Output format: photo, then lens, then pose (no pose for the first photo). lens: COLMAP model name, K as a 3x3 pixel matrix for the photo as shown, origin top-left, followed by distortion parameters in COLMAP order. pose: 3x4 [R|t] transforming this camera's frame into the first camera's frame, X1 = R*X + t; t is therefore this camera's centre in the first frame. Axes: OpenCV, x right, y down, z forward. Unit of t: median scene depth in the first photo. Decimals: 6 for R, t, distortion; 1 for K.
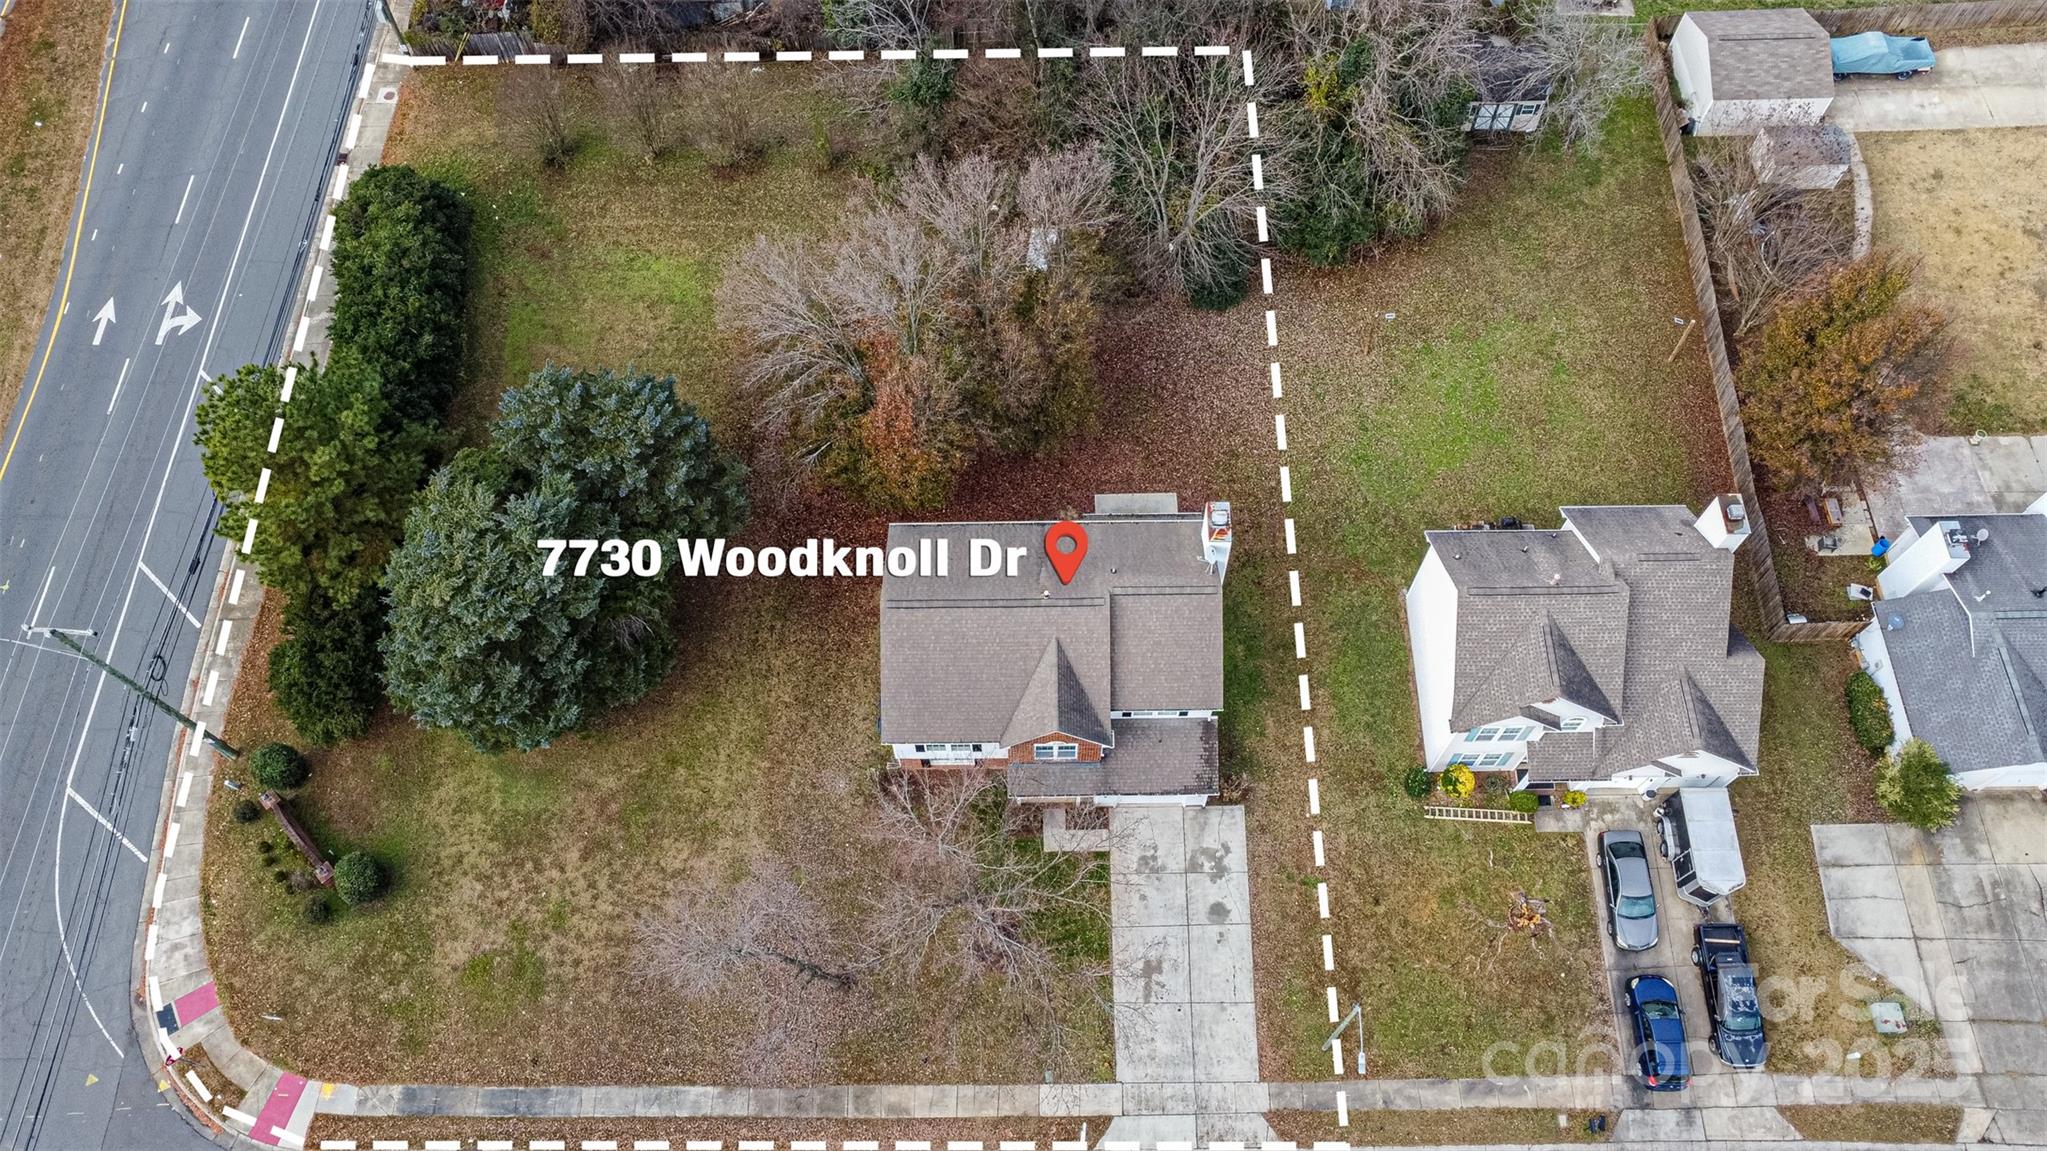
lens RADIAL K [[1553.6, 0, 1023.5], [0, 1553.6, 575.5], [0, 0, 1]] dist [-0.109584, 0.165962]
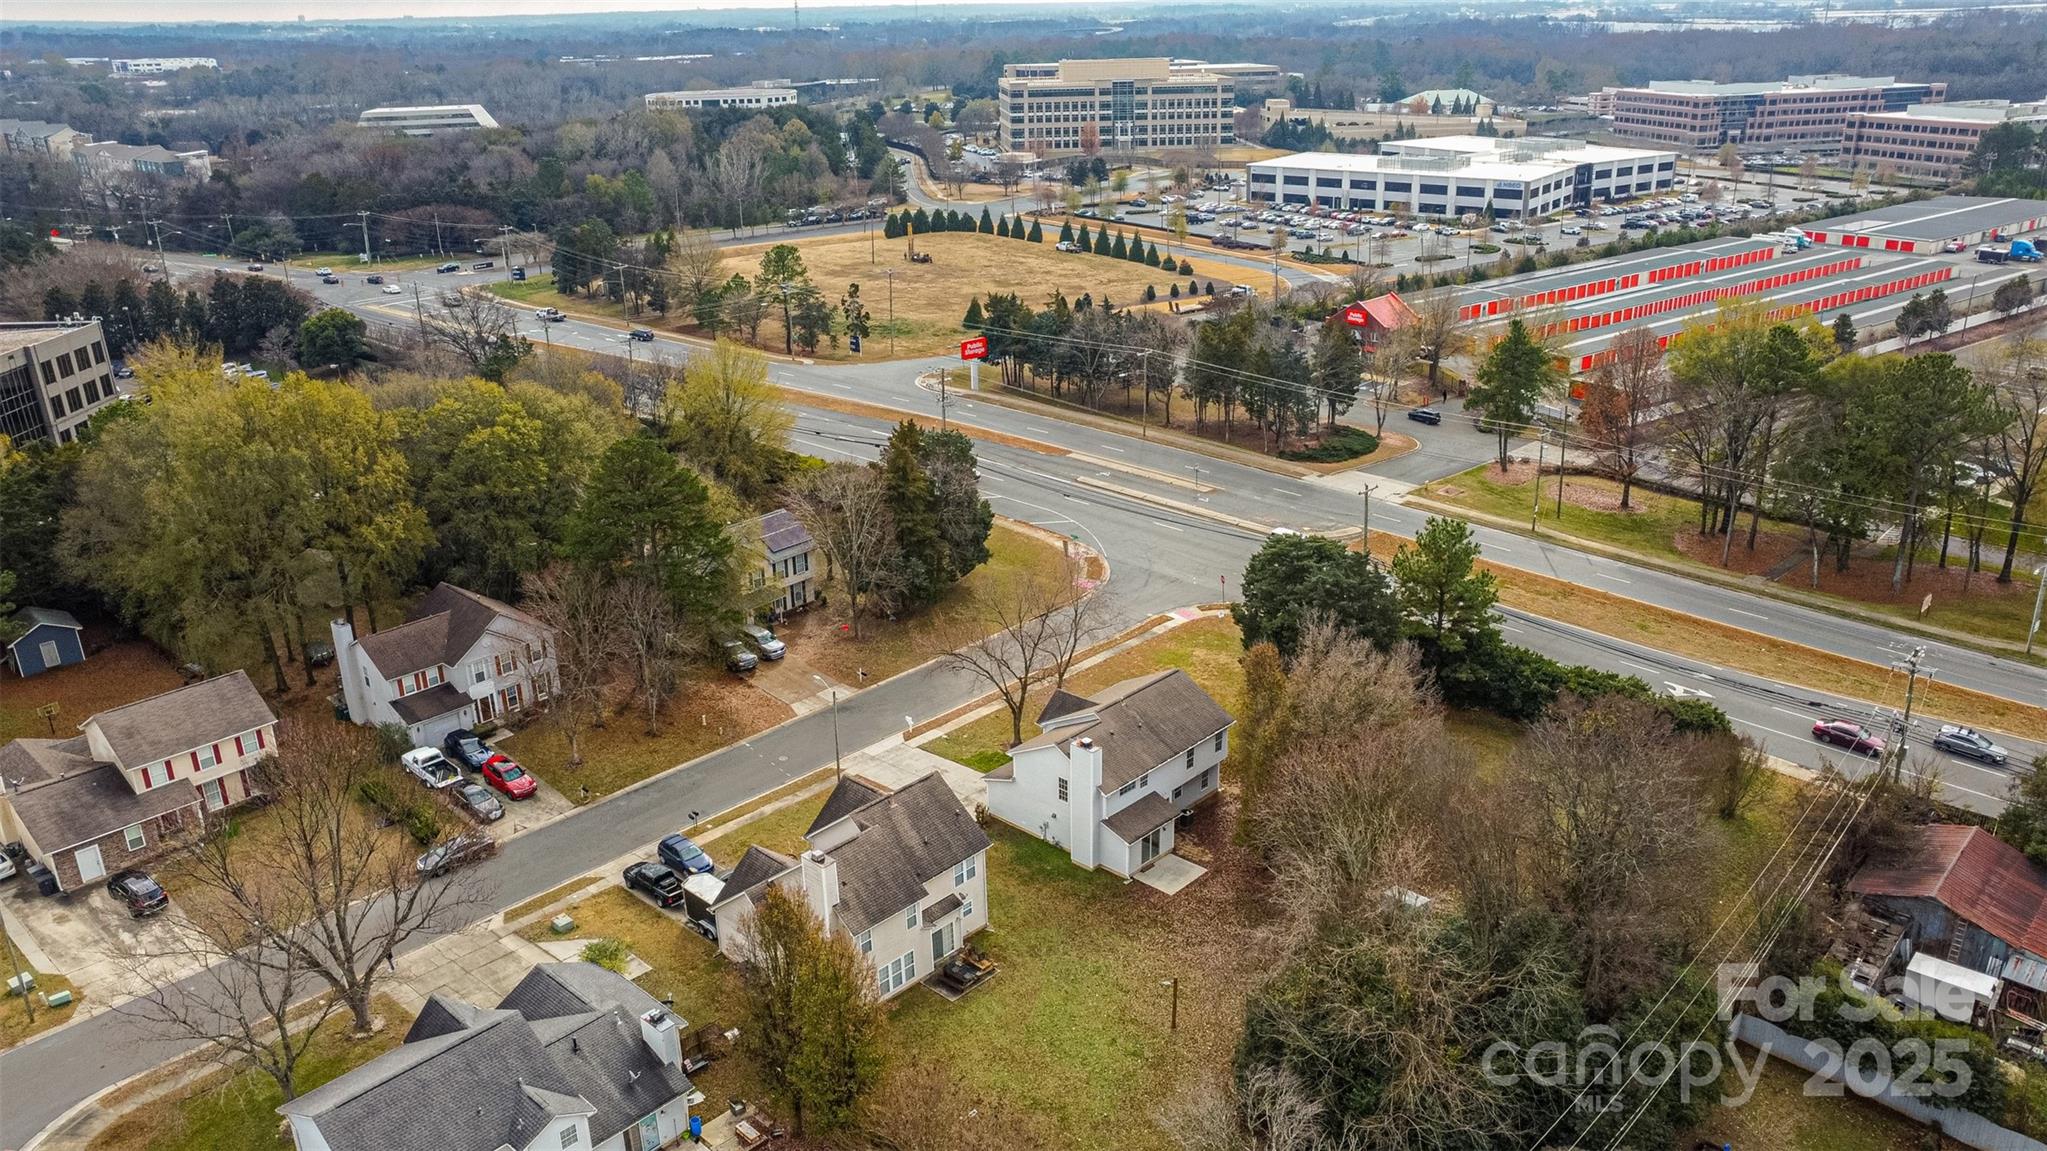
lens RADIAL K [[1553.6, 0, 1023.5], [0, 1553.6, 575.5], [0, 0, 1]] dist [-0.109584, 0.165962]
pose [[-0.691994, 0.279964, -0.665406, 1.112789], [-0.632612, 0.208873, 0.745771, -1.144963], [0.347774, 0.937013, 0.032570, 0.756398]]
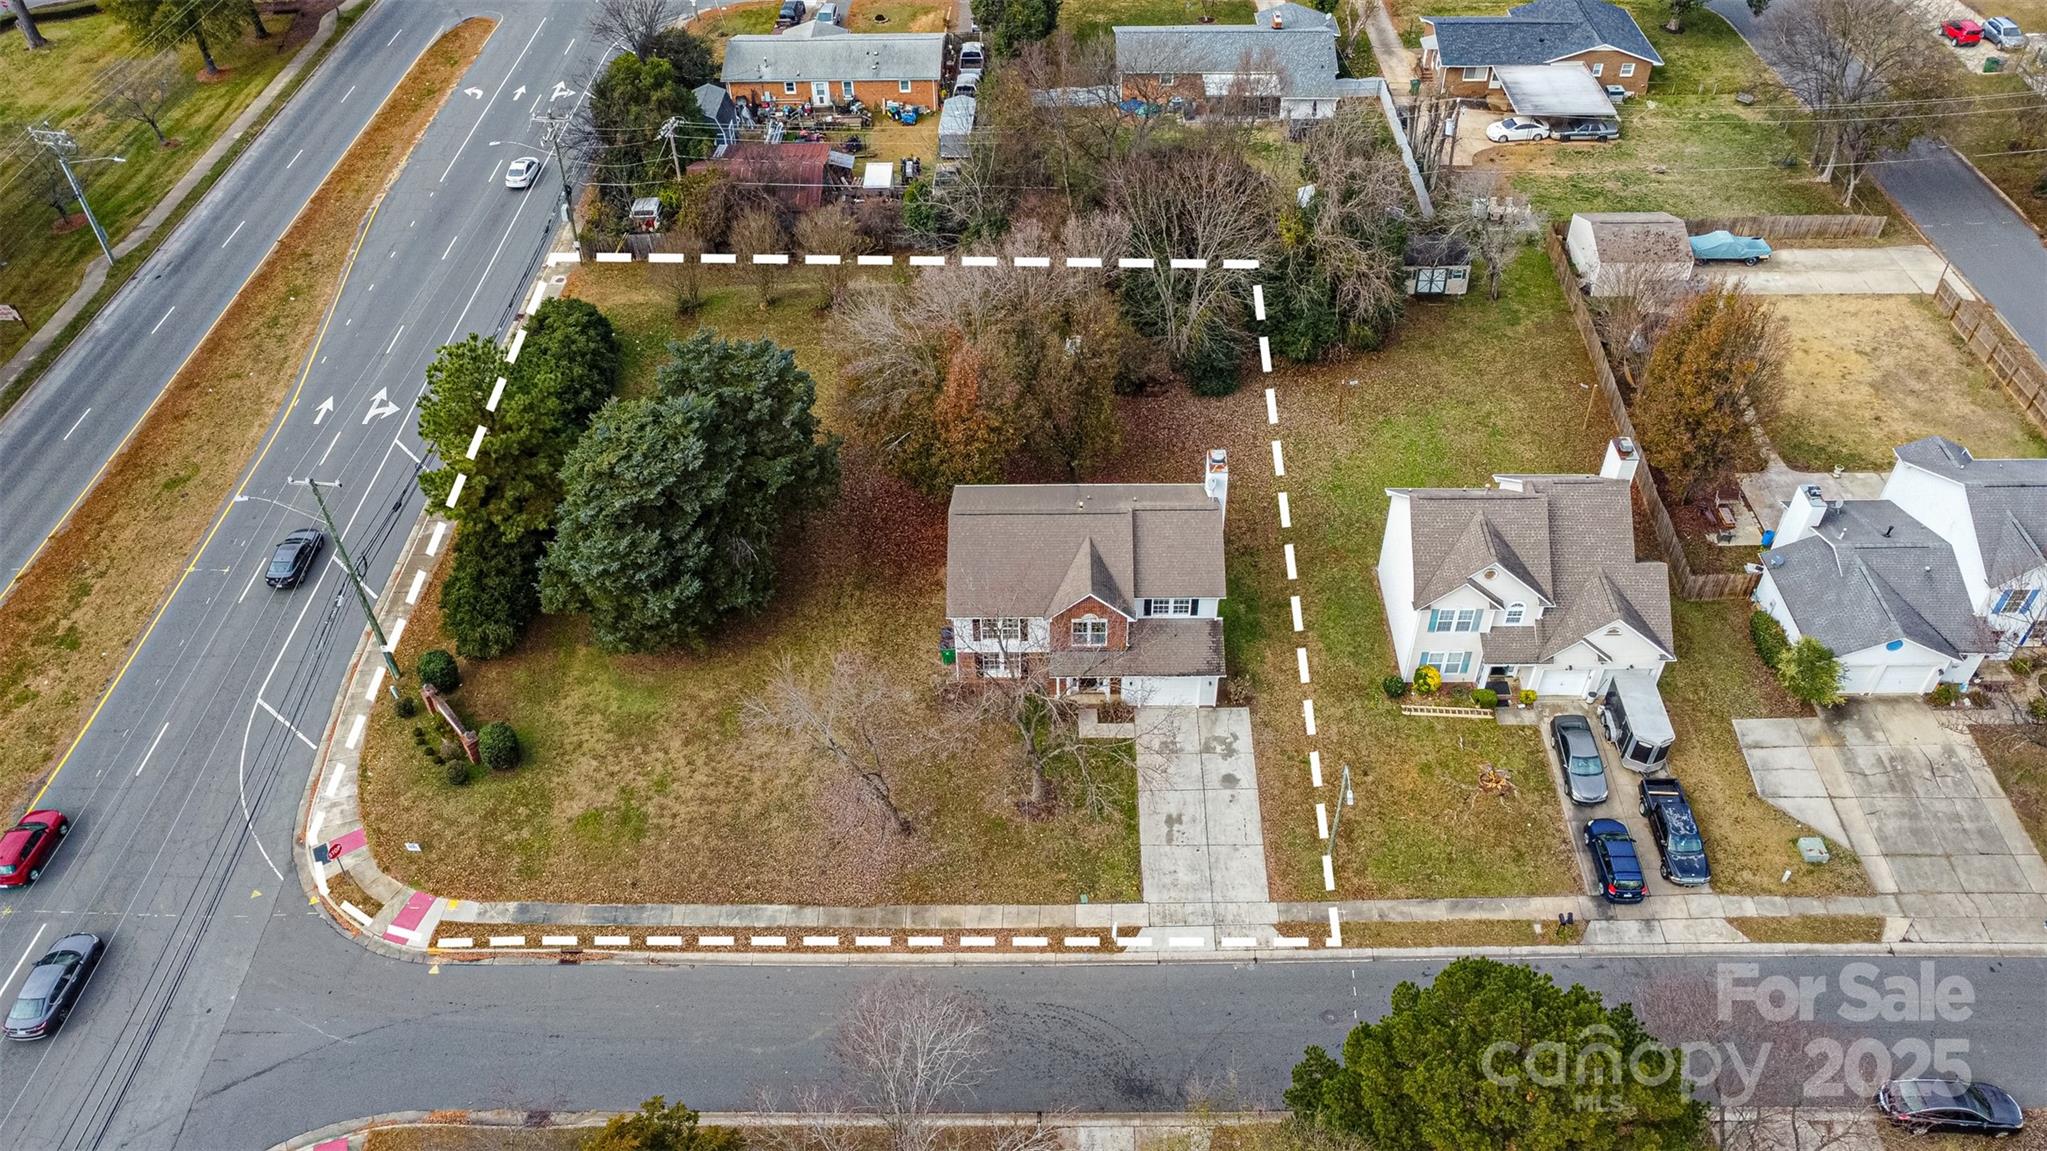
lens RADIAL K [[1577.8, 0, 1023.5], [0, 1577.8, 575.5], [0, 0, 1]] dist [-0.147033, 0.244729]
pose [[0.999850, 0.005282, -0.016509, -0.009797], [-0.010689, 0.937677, -0.347344, 0.485261], [0.013645, 0.347468, 0.937593, -0.162943]]
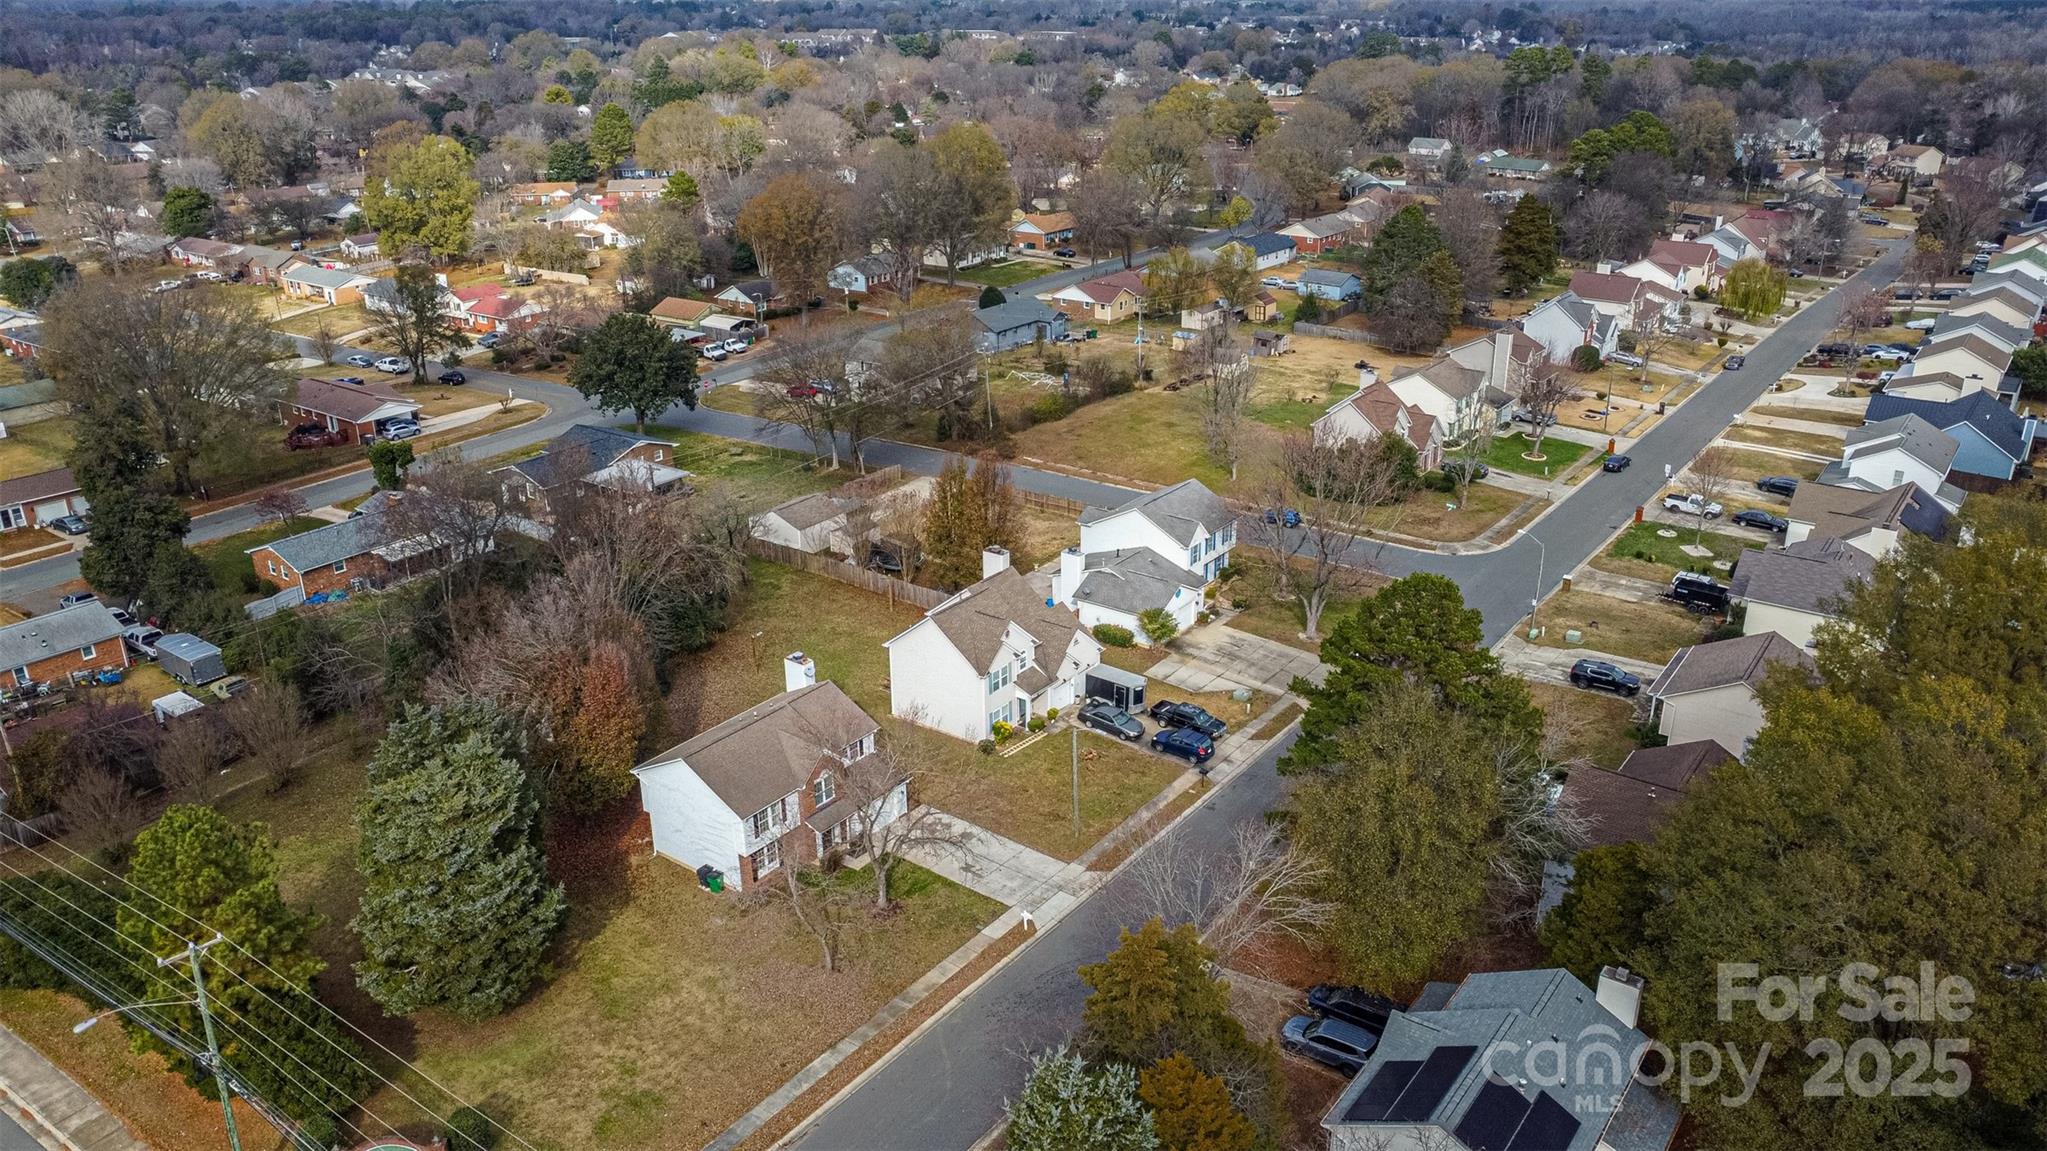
lens RADIAL K [[1553.6, 0, 1023.5], [0, 1553.6, 575.5], [0, 0, 1]] dist [-0.109584, 0.165962]
pose [[0.601356, -0.292320, 0.743586, -0.905071], [0.713081, 0.616159, -0.334461, 0.612294], [-0.360398, 0.731367, 0.578979, -0.094198]]
